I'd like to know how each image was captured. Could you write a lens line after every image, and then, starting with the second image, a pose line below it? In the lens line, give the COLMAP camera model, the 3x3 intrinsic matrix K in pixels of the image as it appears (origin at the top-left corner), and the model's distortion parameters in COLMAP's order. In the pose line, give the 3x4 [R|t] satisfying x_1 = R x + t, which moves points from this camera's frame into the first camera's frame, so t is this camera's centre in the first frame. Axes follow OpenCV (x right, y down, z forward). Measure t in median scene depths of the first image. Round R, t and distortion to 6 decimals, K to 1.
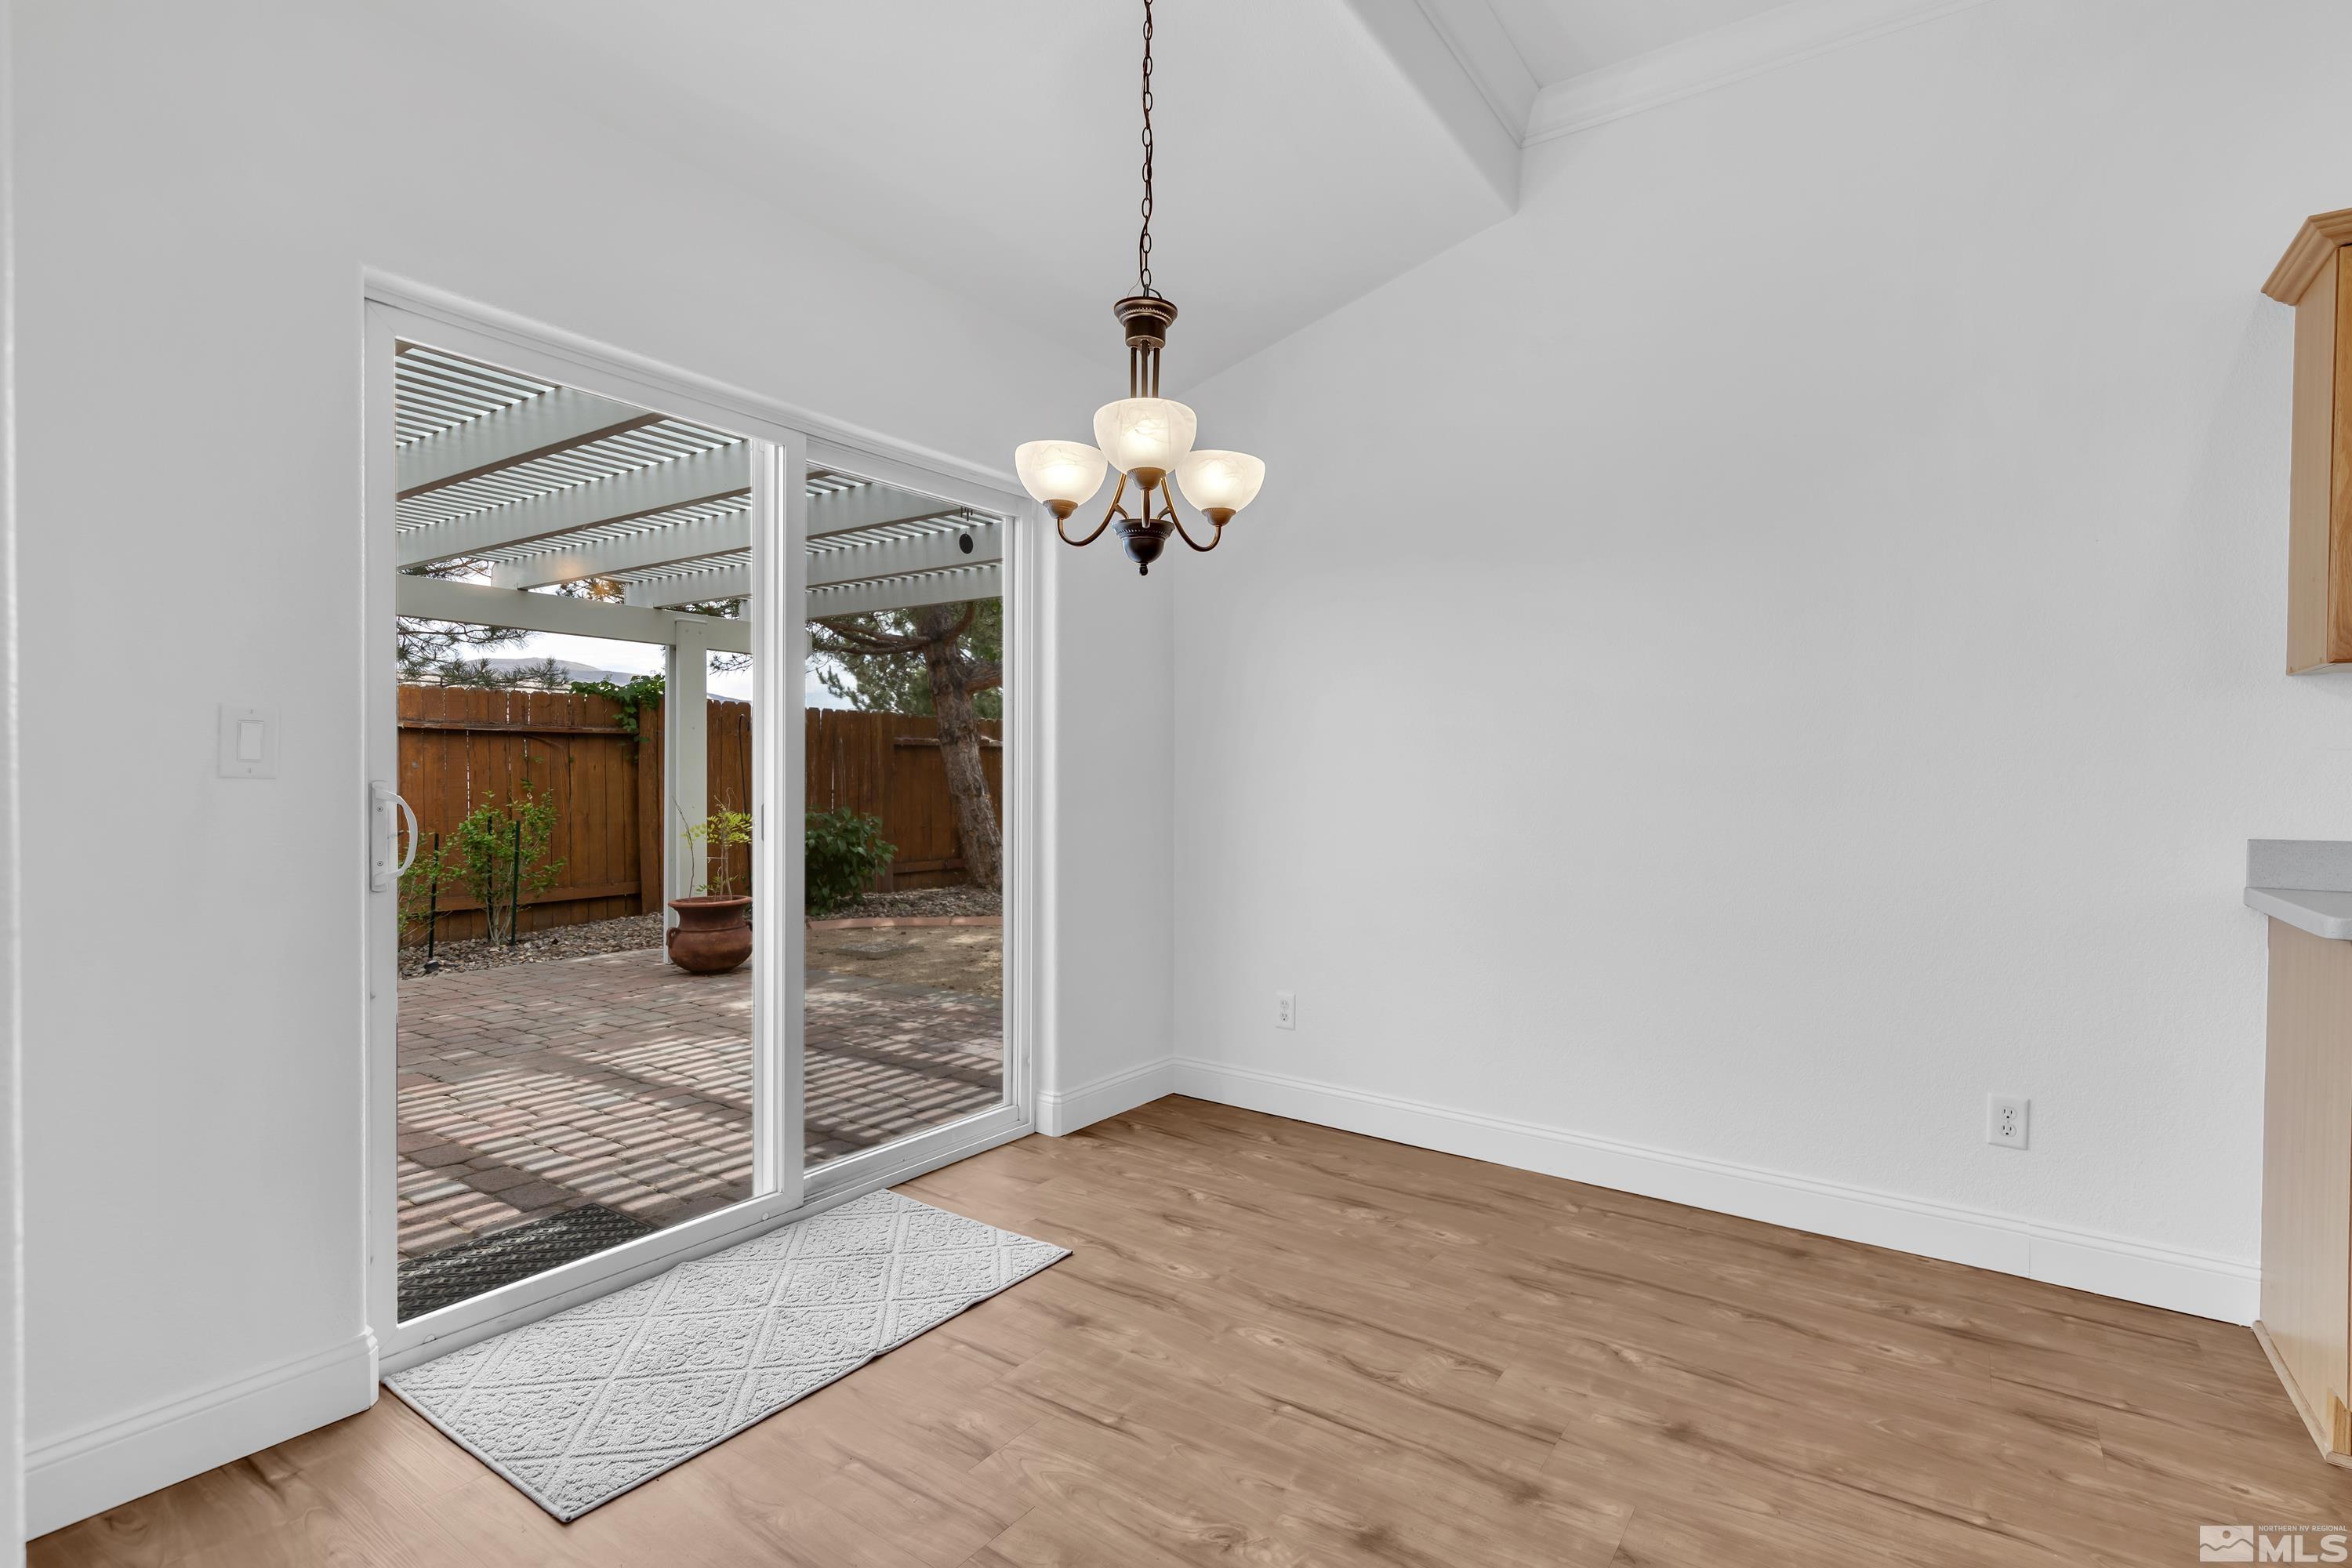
lens RADIAL K [[1110.1, 0, 1206.6], [0, 1110.1, 788.6], [0, 0, 1]] dist [0.003019, 0.000345]
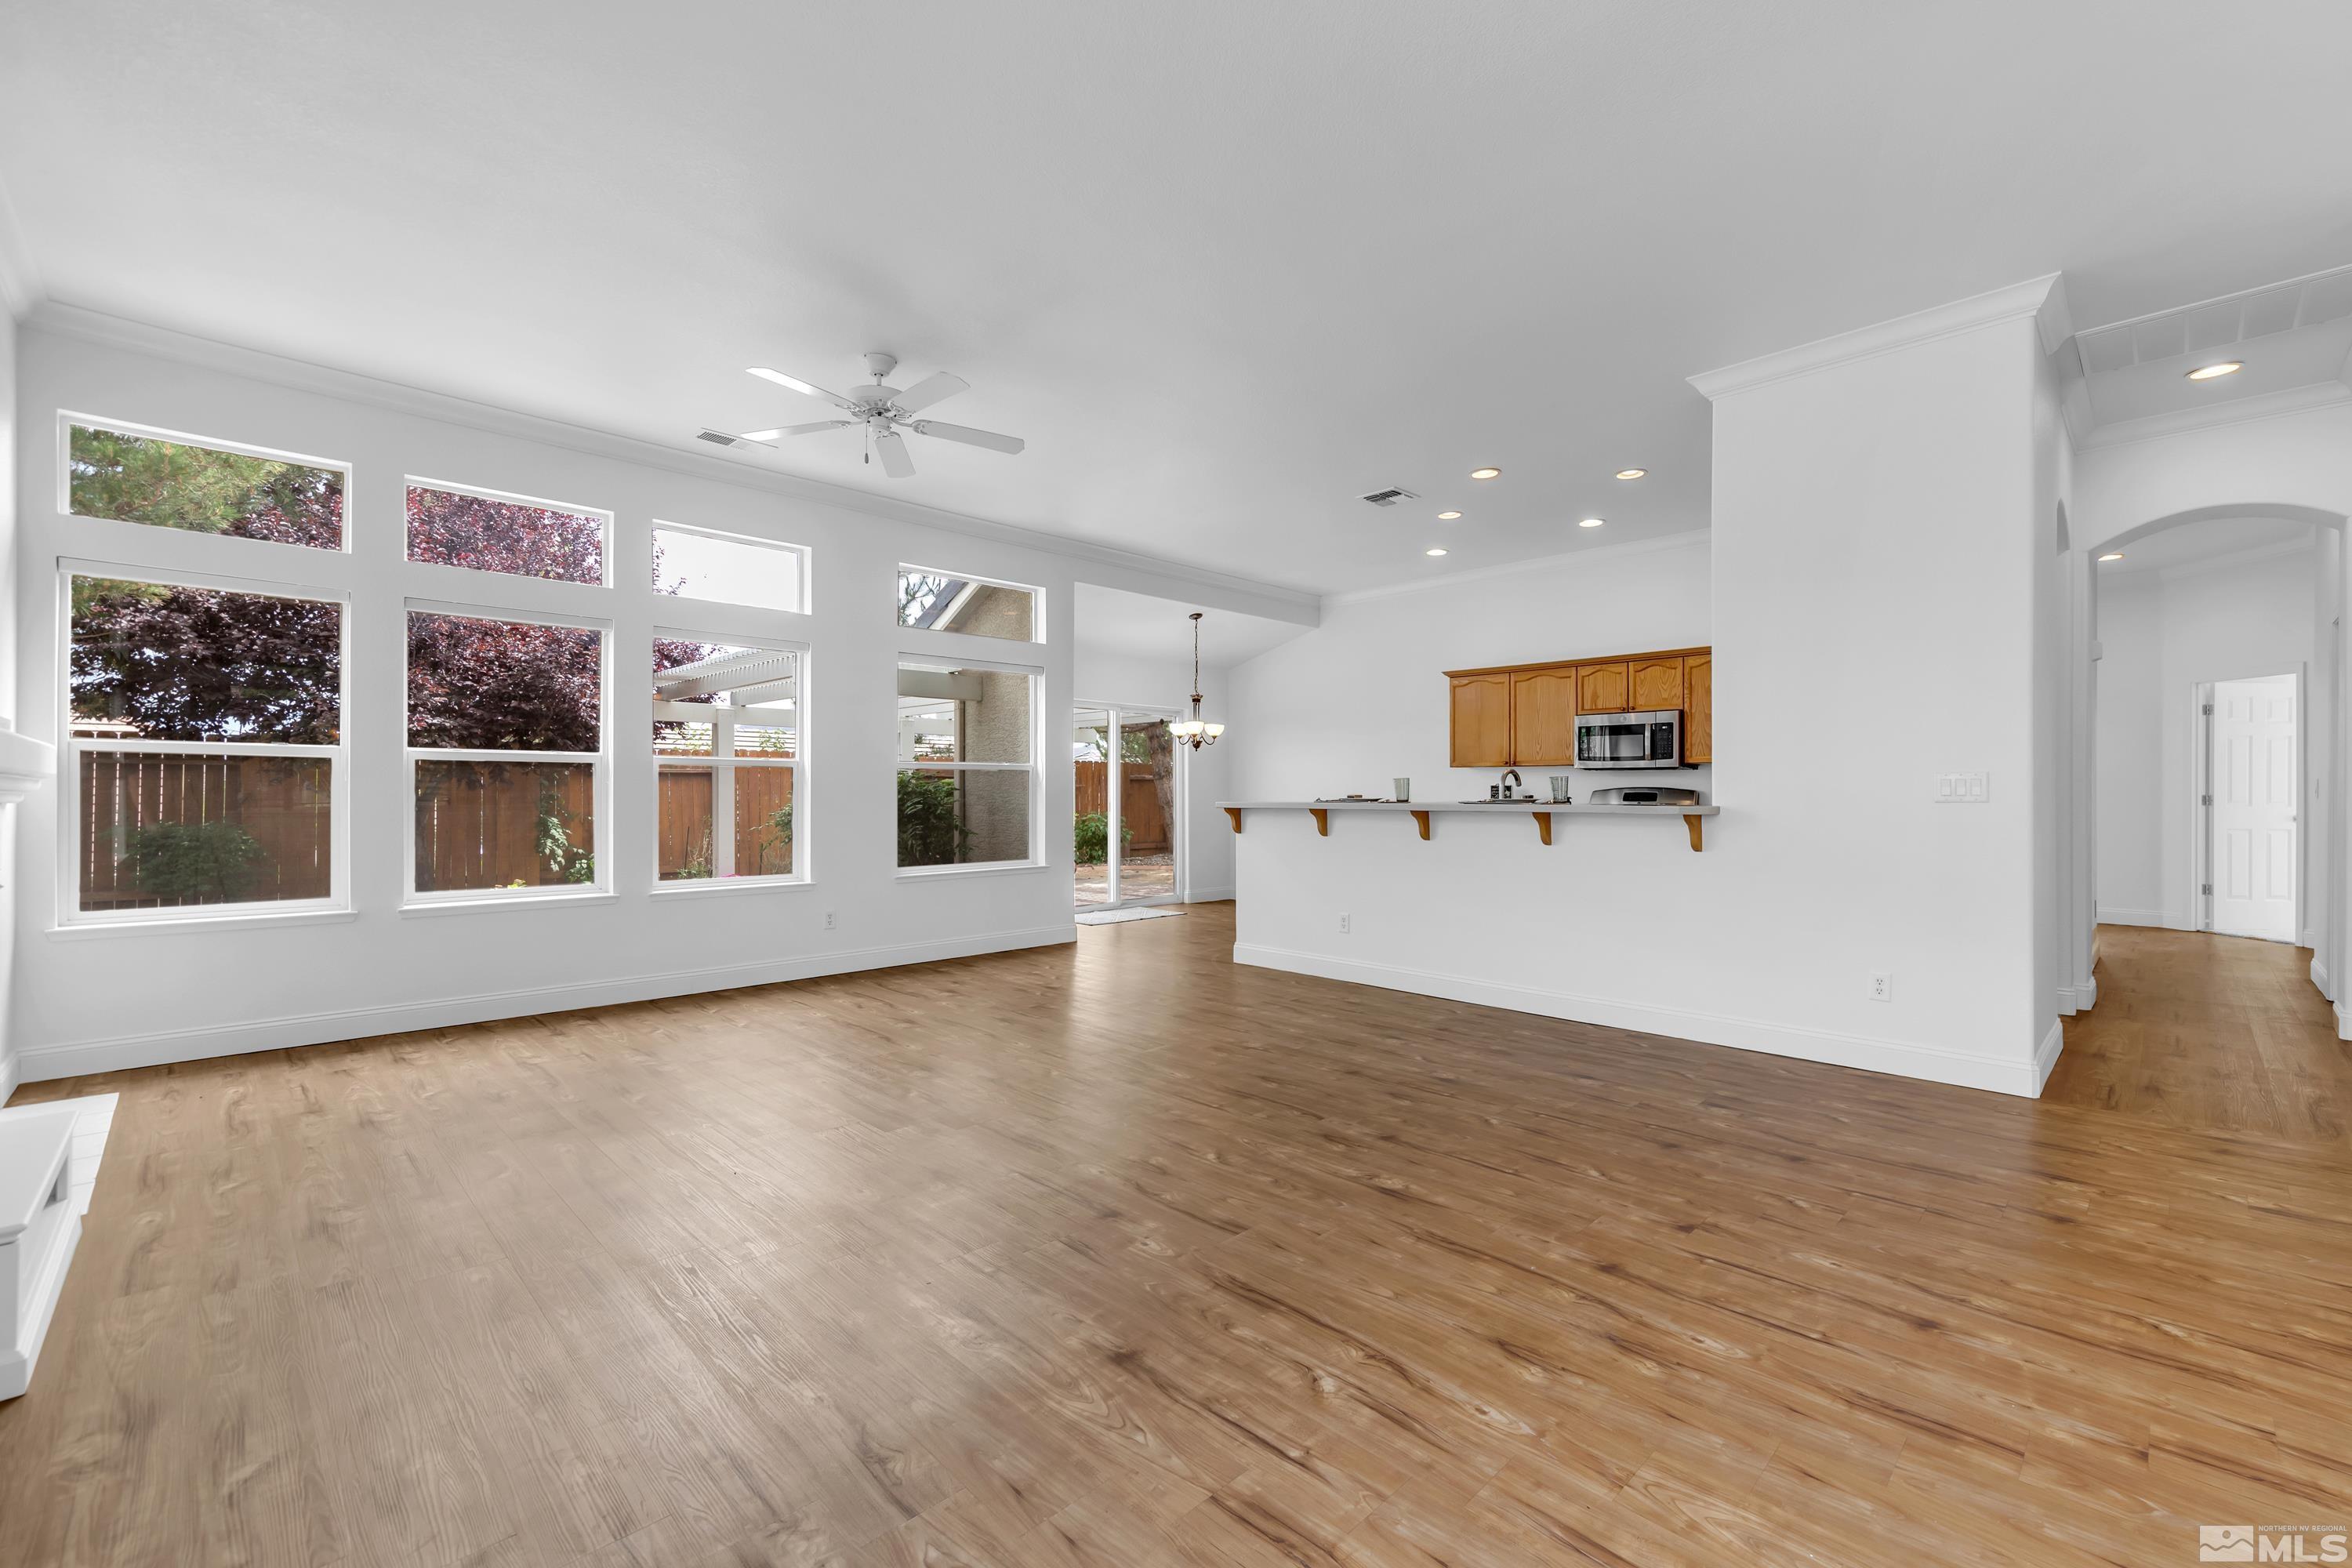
lens RADIAL K [[968.7, 0, 1205.9], [0, 968.7, 788.9], [0, 0, 1]] dist [0.009438, 0.000106]
pose [[0.983569, -0.009036, -0.180309, 0.690671], [0.005463, 0.999779, -0.020306, 0.047306], [0.180452, 0.018987, 0.983400, -2.899623]]
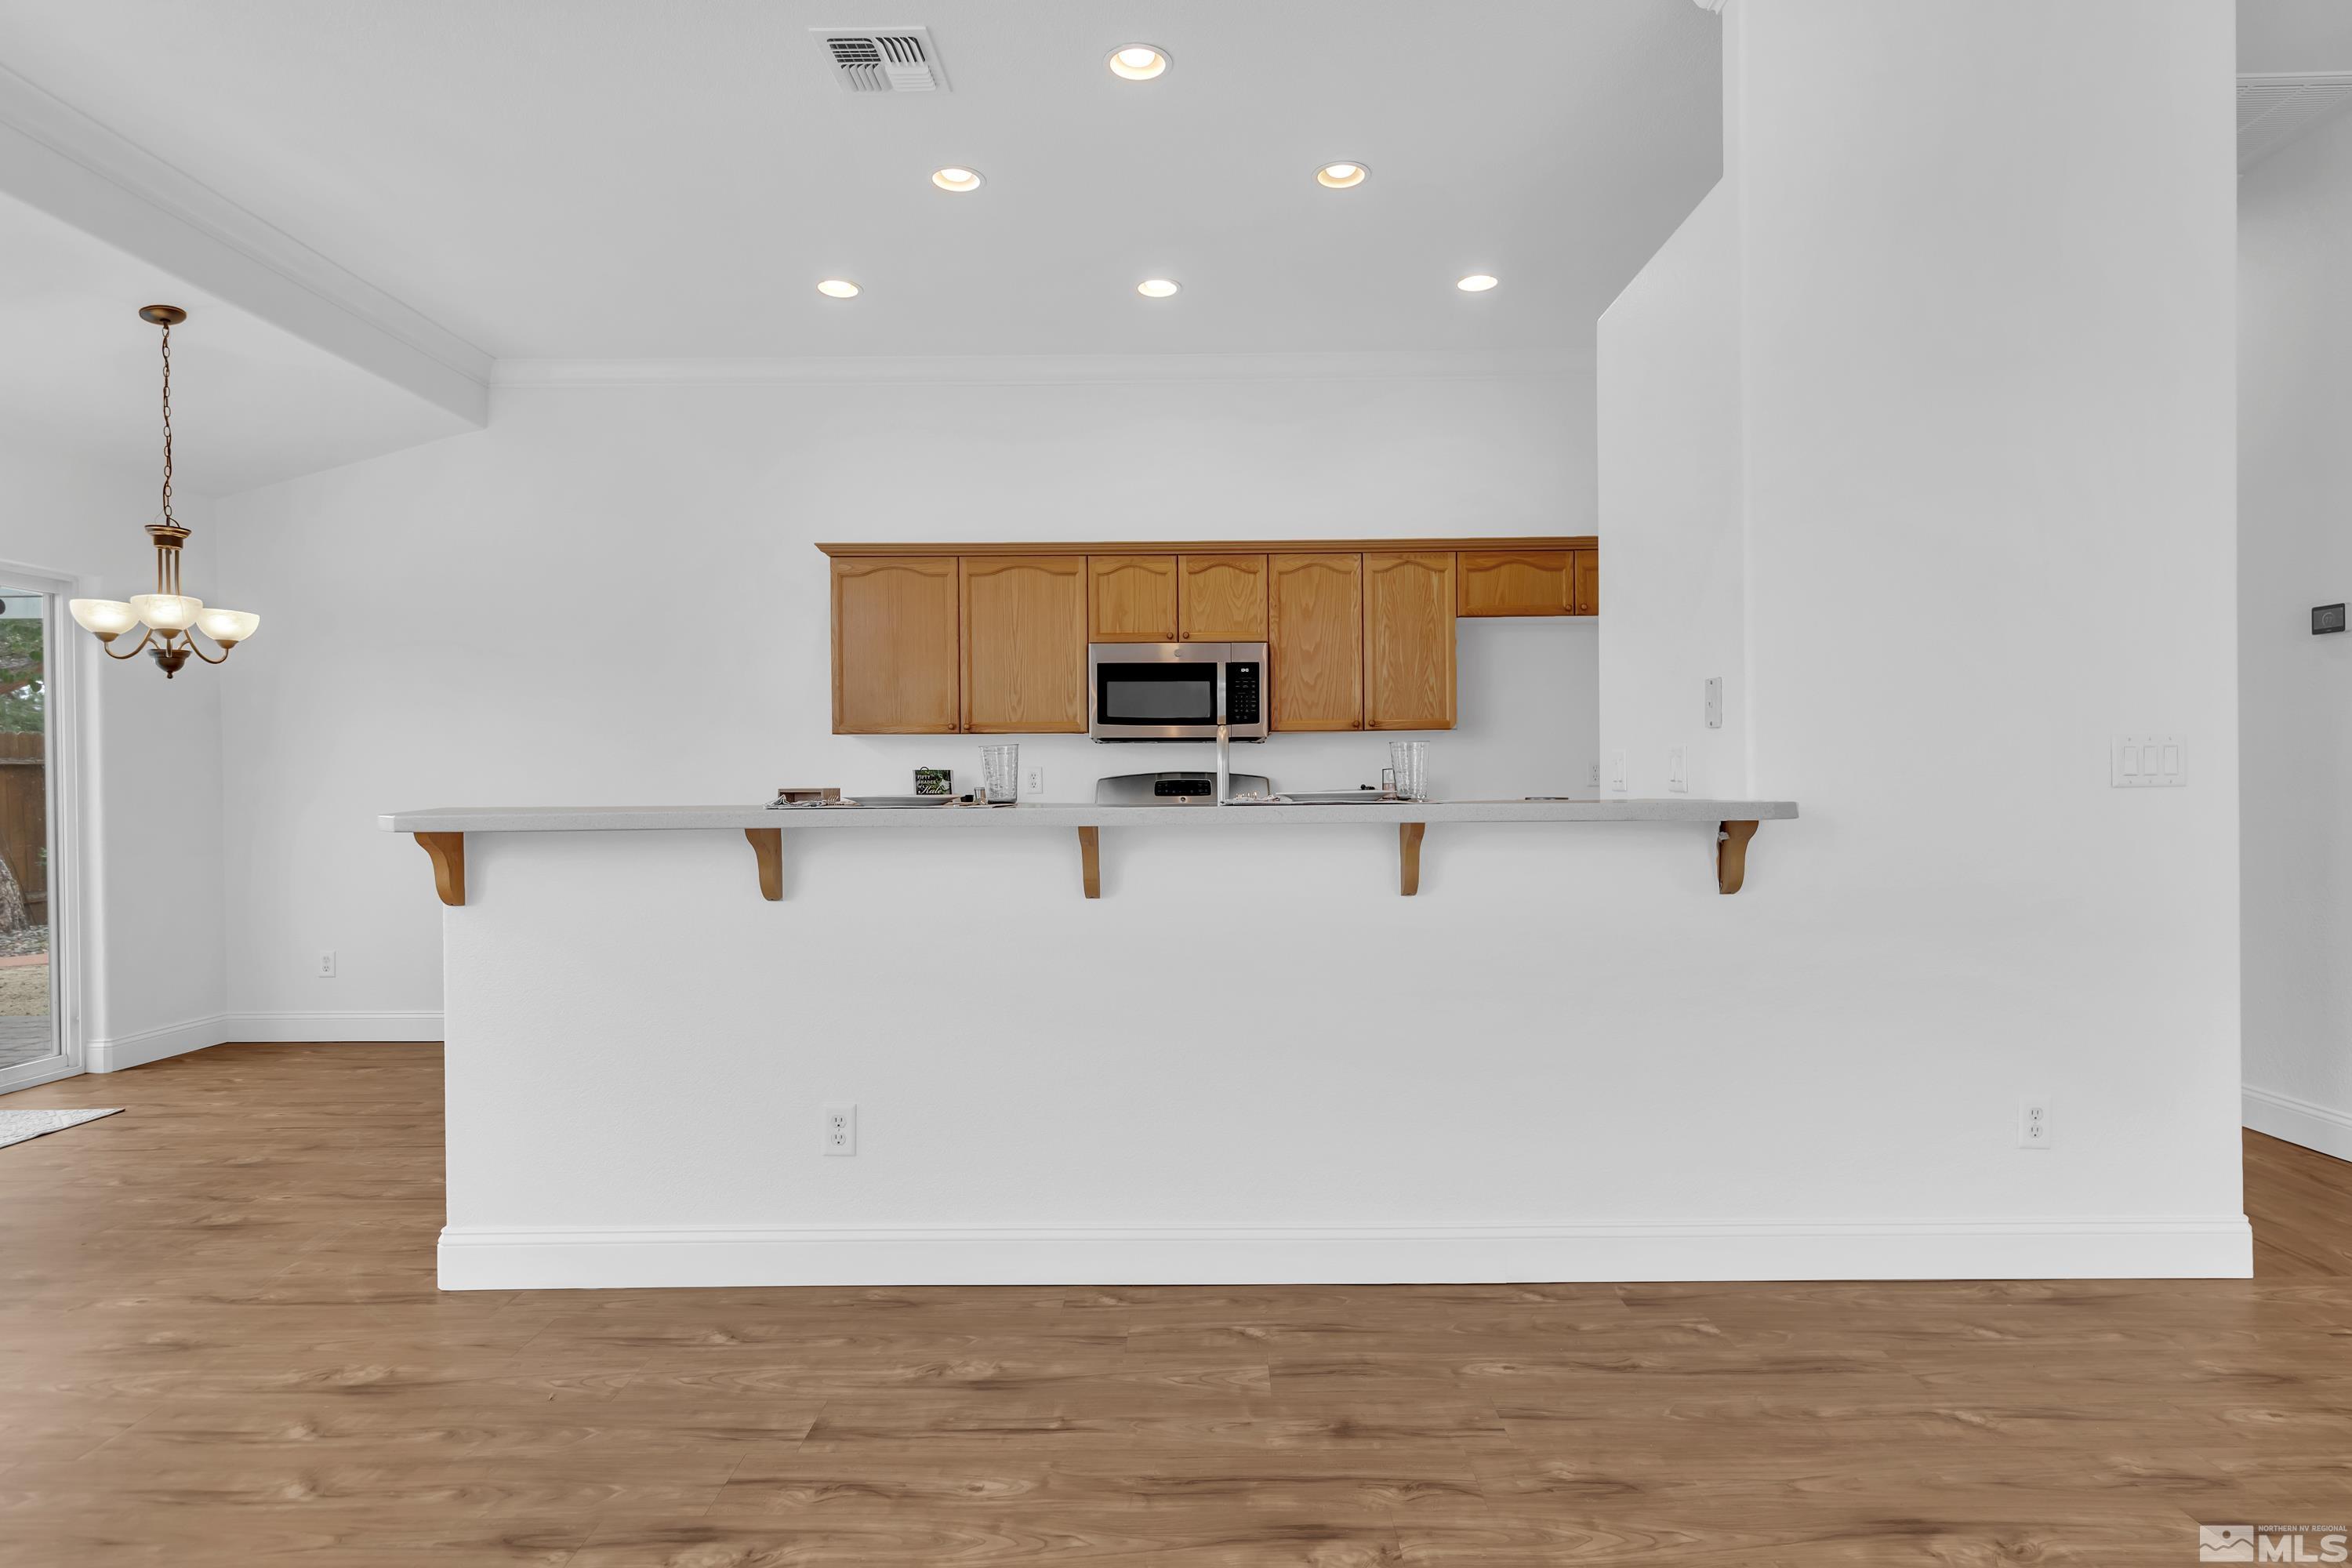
lens RADIAL K [[1237.7, 0, 1199.2], [0, 1237.7, 785.9], [0, 0, 1]] dist [0.003081, -0.001208]
pose [[0.826720, -0.017290, 0.562348, 0.175158], [0.024413, 0.999689, -0.005154, 0.024989], [-0.562084, 0.017989, 0.826884, -1.460554]]
